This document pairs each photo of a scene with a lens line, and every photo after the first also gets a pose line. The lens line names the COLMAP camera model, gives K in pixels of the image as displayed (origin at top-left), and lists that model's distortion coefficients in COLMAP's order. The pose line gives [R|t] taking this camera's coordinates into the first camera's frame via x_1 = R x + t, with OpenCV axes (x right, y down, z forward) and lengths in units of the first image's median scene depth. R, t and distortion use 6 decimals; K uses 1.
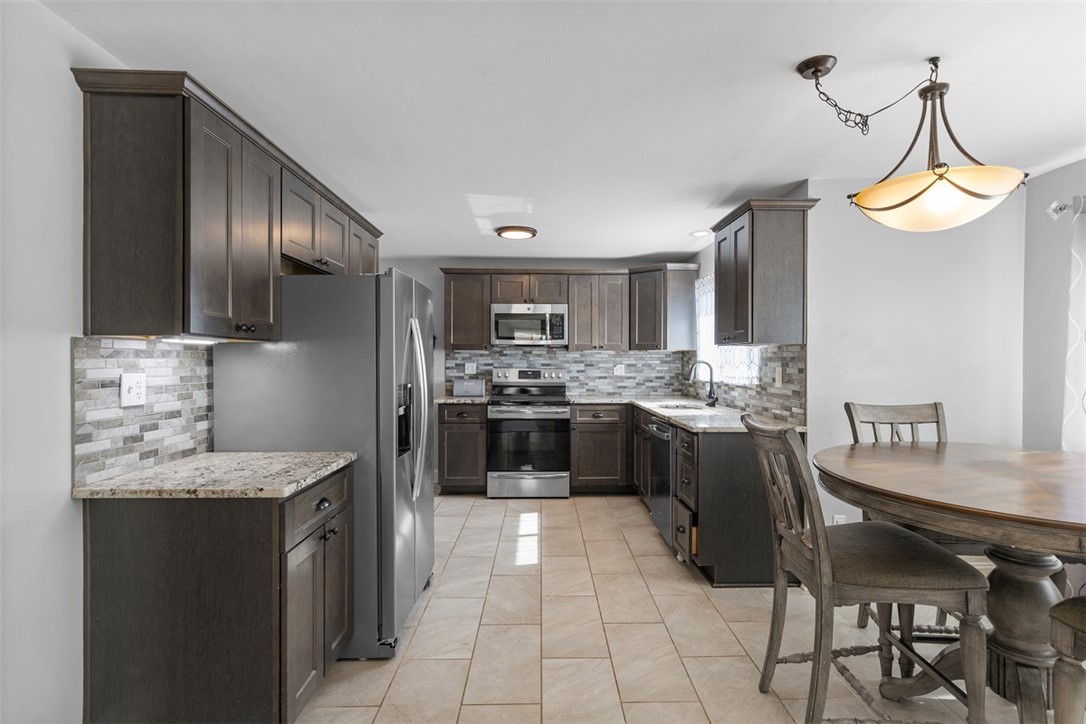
lens RADIAL K [[550.9, 0, 548.1], [0, 550.9, 359.1], [0, 0, 1]] dist [0.005890, -0.000685]
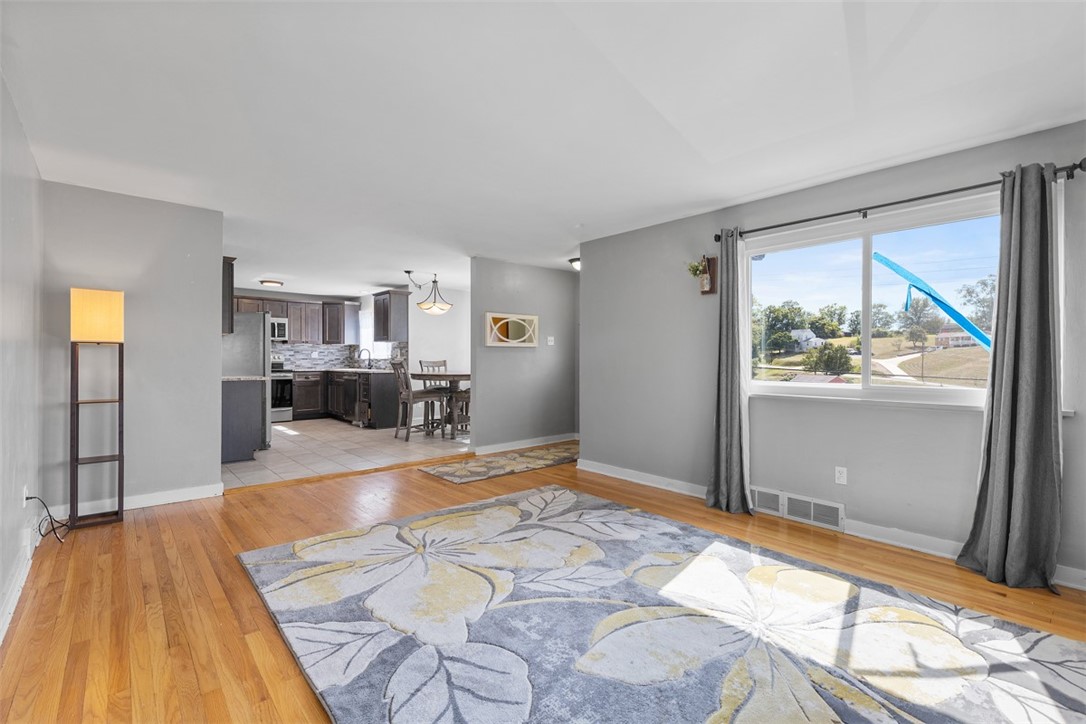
lens RADIAL K [[491.7, 0, 546.0], [0, 491.7, 358.3], [0, 0, 1]] dist [-0.001643, -0.000267]
pose [[0.766204, -0.000323, 0.642598, -0.369322], [-0.000429, 0.999999, 0.001014, 0.032710], [-0.642598, -0.001052, 0.766203, -0.837833]]
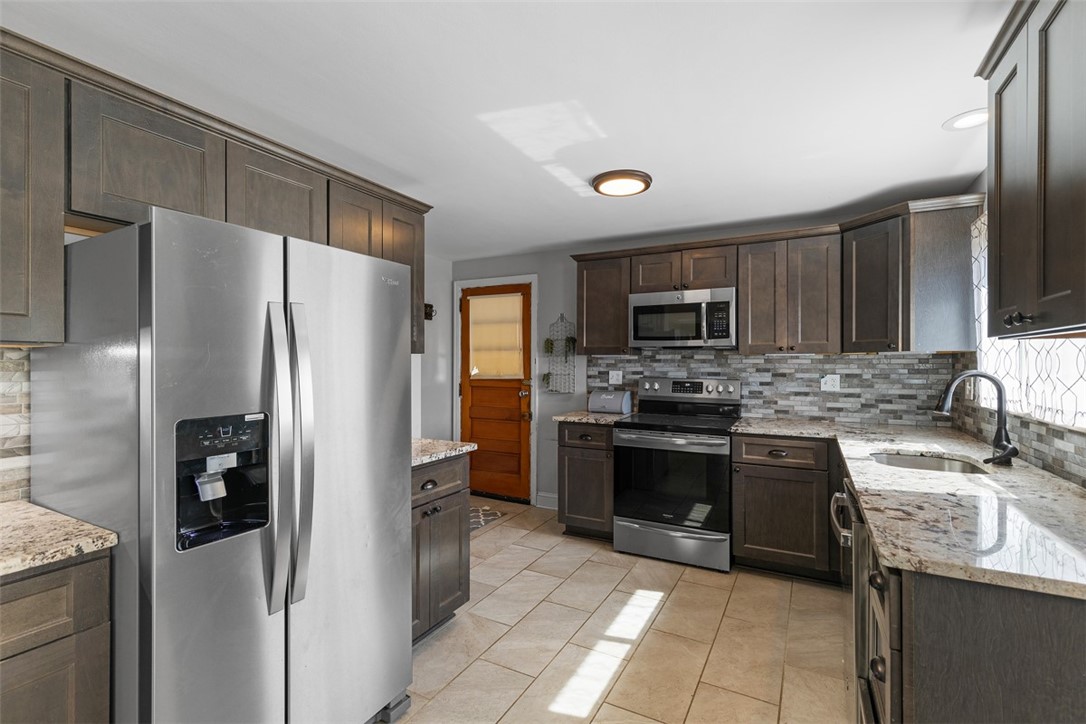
lens RADIAL K [[494.3, 0, 544.0], [0, 494.3, 360.7], [0, 0, 1]] dist [0.008074, 0.000981]
pose [[0.868580, -0.003829, -0.495533, 0.139076], [0.001295, 0.999984, -0.005458, -0.004354], [0.495547, 0.004099, 0.868572, 0.352658]]
